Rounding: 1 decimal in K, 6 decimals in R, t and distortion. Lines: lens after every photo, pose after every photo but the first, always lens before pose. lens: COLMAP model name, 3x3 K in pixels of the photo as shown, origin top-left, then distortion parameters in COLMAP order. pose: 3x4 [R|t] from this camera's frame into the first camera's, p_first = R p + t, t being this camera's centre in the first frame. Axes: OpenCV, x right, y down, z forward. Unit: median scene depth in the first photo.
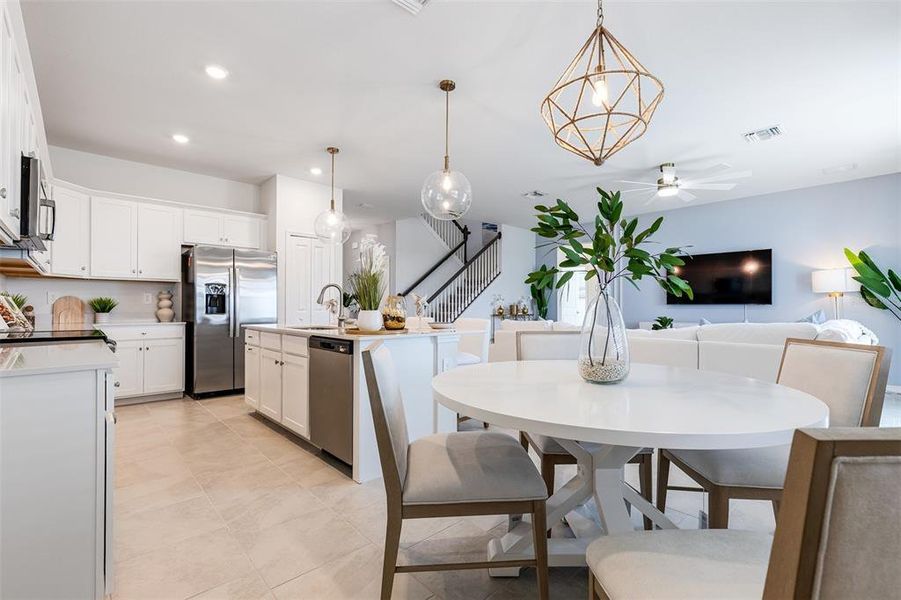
lens RADIAL K [[407.7, 0, 453.1], [0, 407.7, 300.5], [0, 0, 1]] dist [0.001461, 0.000601]
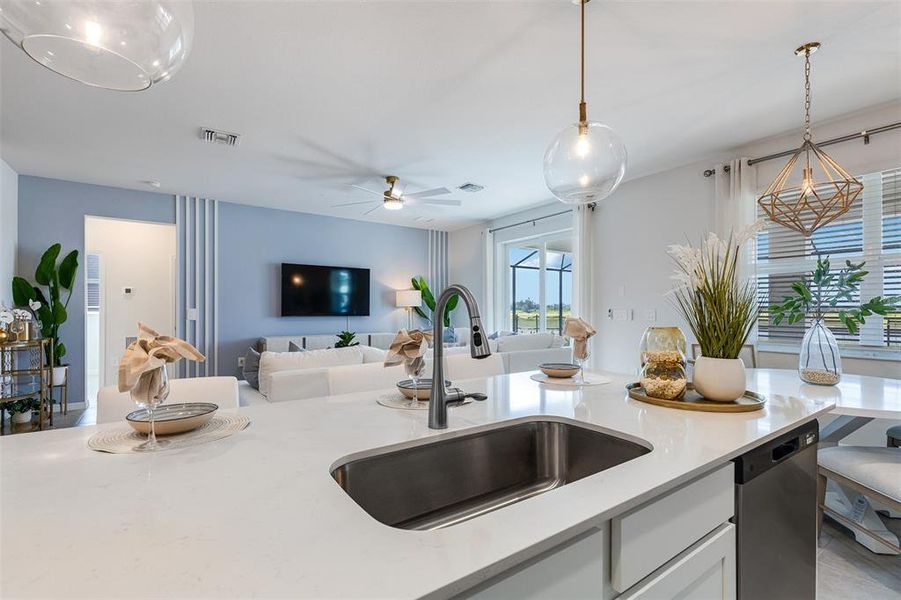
lens RADIAL K [[407.7, 0, 453.1], [0, 407.7, 300.5], [0, 0, 1]] dist [0.001461, 0.000601]
pose [[0.126145, 0.023230, 0.991740, -0.430114], [-0.010844, 0.999698, -0.022037, -0.015039], [-0.991953, -0.007975, 0.126359, 0.721692]]
